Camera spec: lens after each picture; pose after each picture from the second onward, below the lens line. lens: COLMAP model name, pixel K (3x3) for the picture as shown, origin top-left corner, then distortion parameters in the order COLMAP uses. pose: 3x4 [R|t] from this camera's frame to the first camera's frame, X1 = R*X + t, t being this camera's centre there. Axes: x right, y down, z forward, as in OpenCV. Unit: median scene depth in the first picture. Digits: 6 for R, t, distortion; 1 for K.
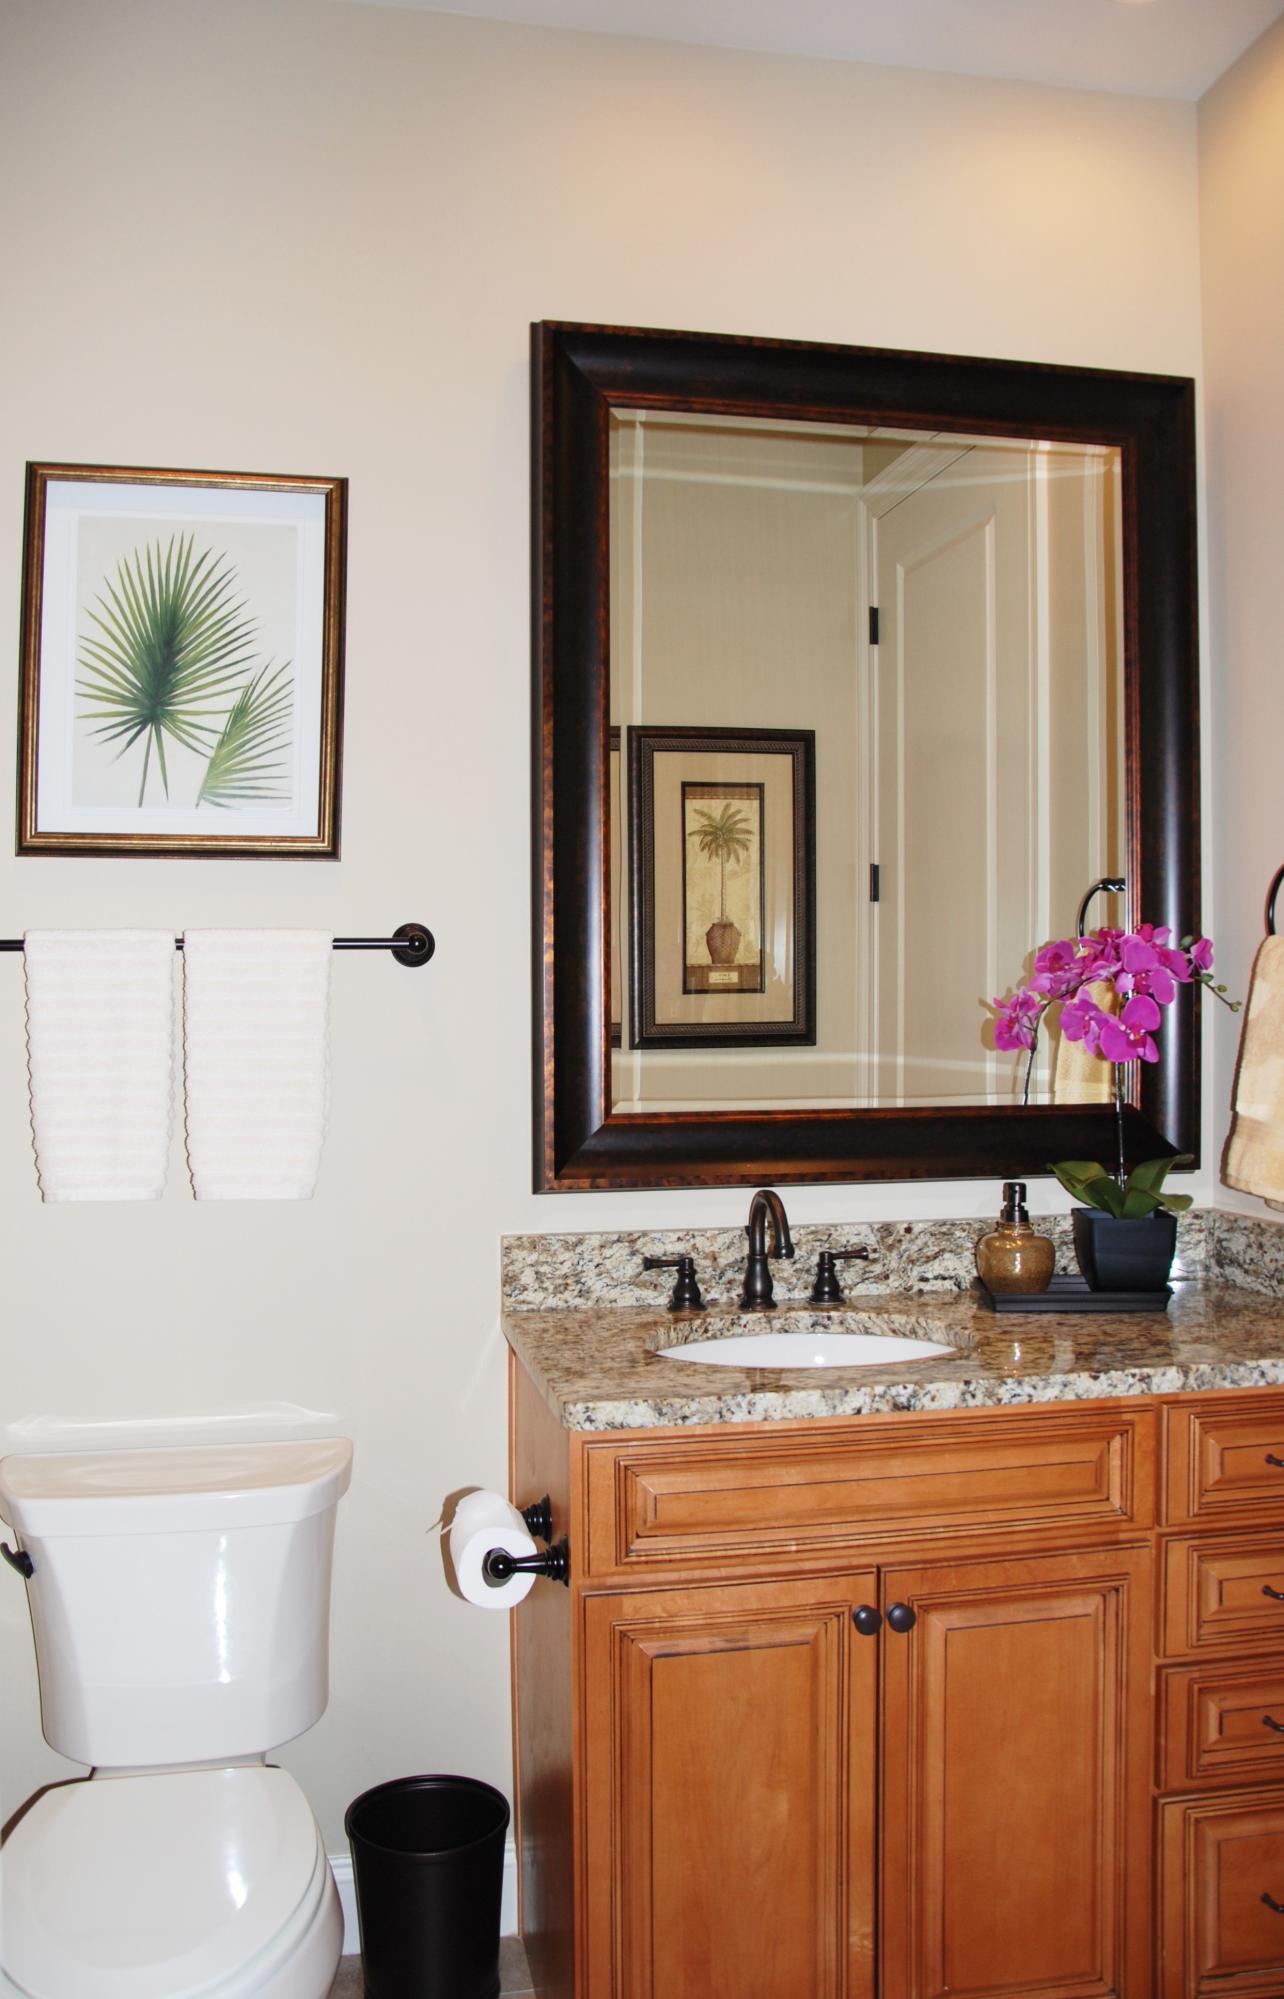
lens RADIAL K [[1604.4, 0, 642.0], [0, 1604.4, 999.5], [0, 0, 1]] dist [-0.147716, 0.152853]
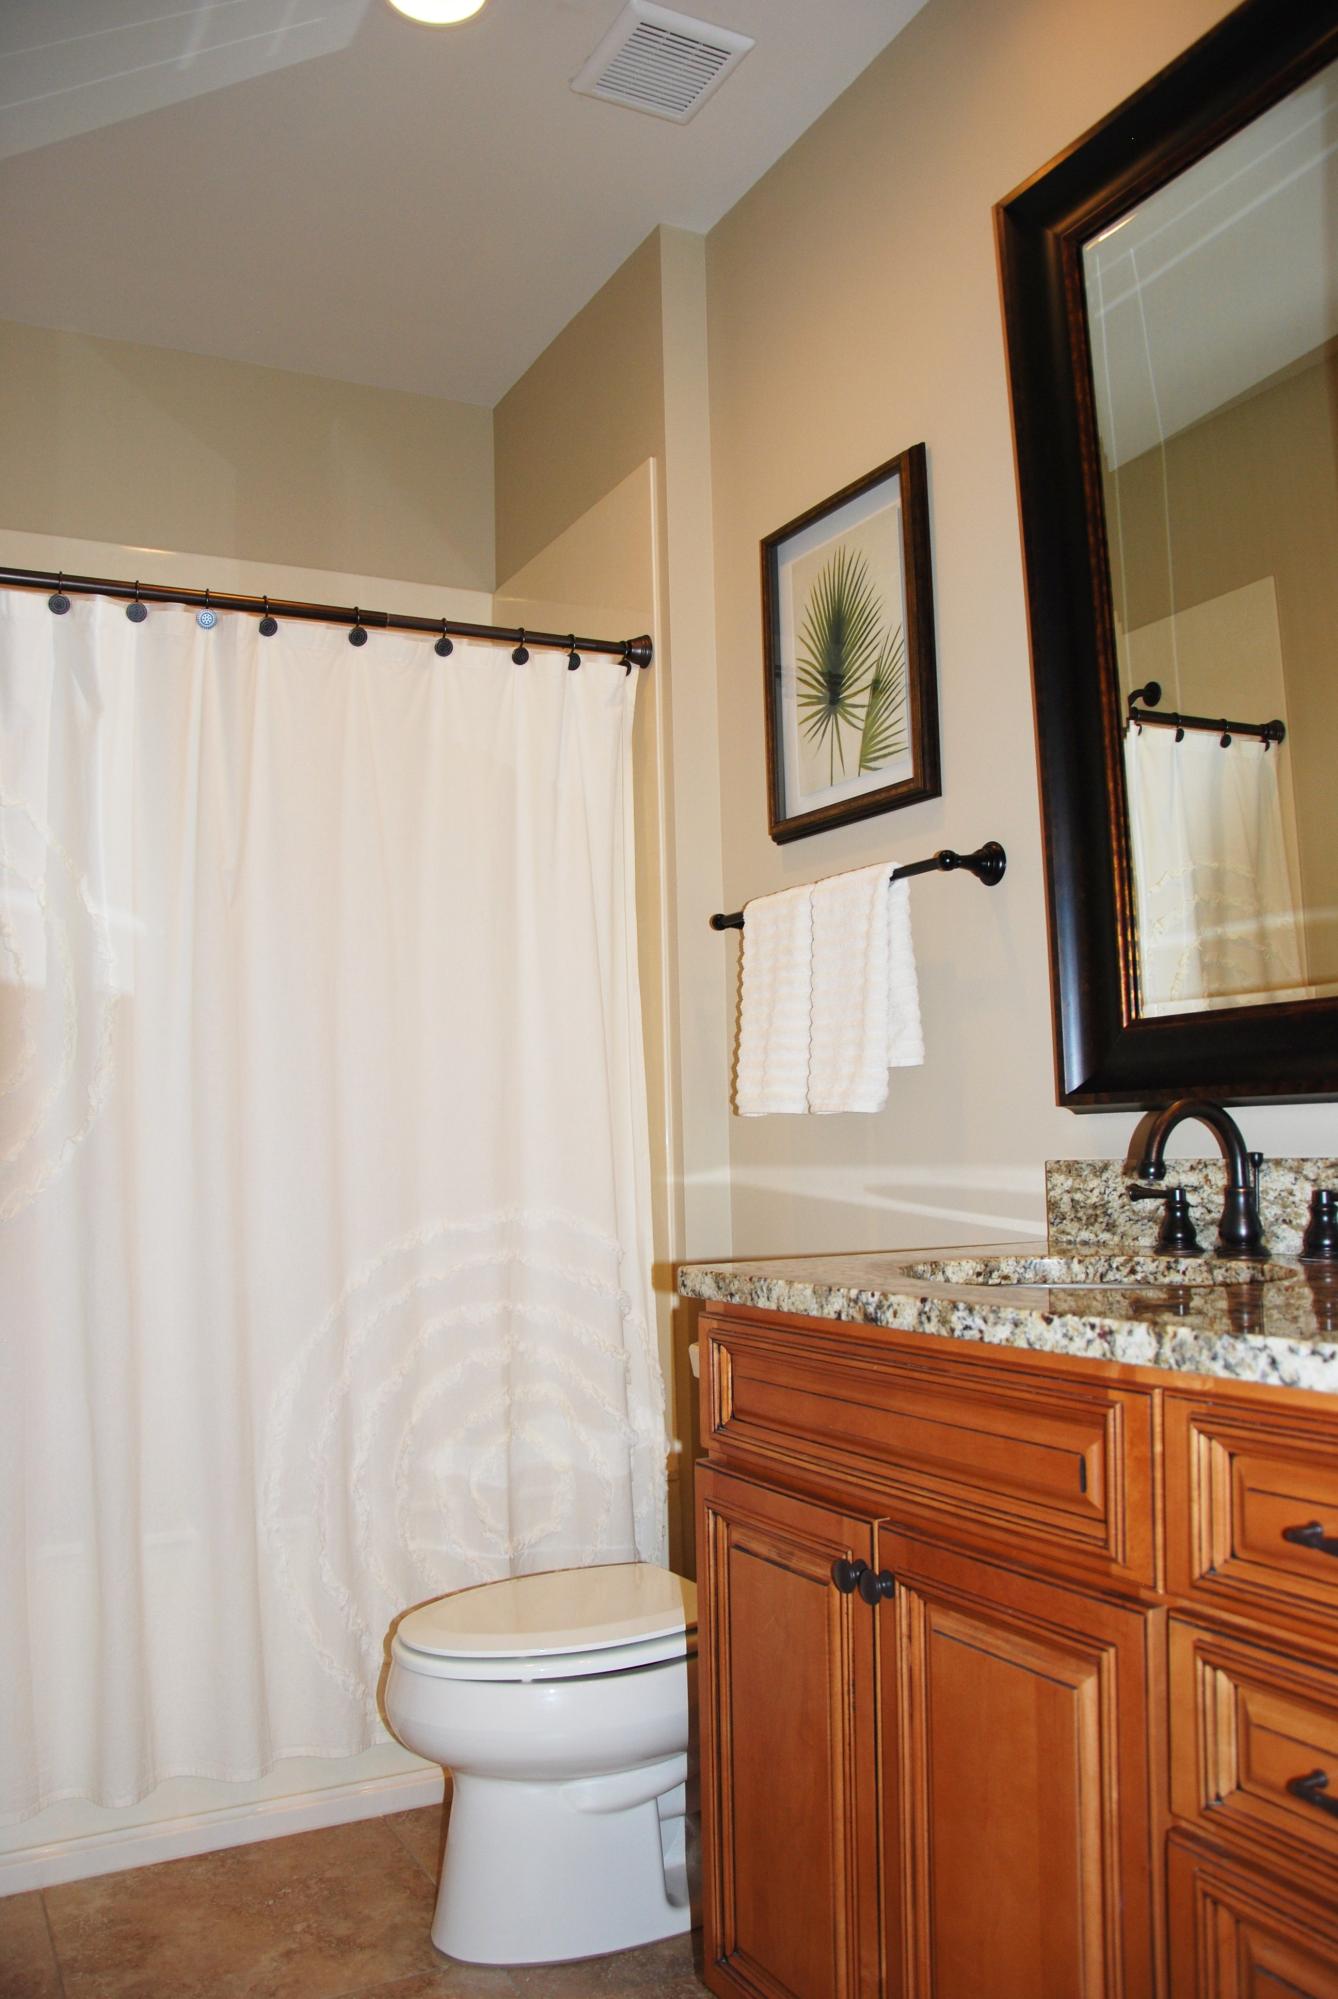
lens RADIAL K [[1566.0, 0, 669.0], [0, 1566.0, 999.5], [0, 0, 1]] dist [-0.172959, 0.138423]
pose [[0.280821, -0.088720, -0.955651, 0.860243], [0.026229, 0.996056, -0.084764, 0.152620], [0.959402, -0.001263, 0.282040, 0.649288]]
